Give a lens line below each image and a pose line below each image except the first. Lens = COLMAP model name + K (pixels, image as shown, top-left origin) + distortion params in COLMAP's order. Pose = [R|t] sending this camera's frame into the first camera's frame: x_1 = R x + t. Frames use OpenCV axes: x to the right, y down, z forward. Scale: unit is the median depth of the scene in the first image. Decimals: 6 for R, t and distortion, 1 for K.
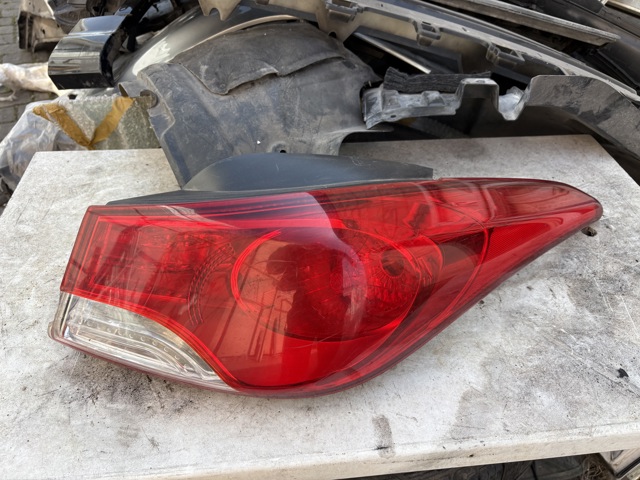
lens RADIAL K [[504.3, 0, 320.0], [0, 504.3, 240.0], [0, 0, 1]] dist [0.062487, -0.090720]
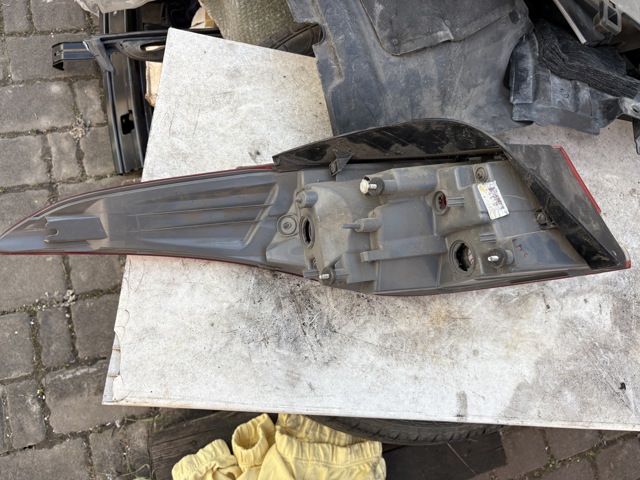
lens RADIAL K [[504.3, 0, 320.0], [0, 504.3, 240.0], [0, 0, 1]] dist [0.062487, -0.090720]
pose [[0.966602, 0.211195, 0.145182, -0.485033], [-0.255249, 0.844172, 0.471403, -0.503383], [-0.023001, -0.492717, 0.869886, -0.019932]]
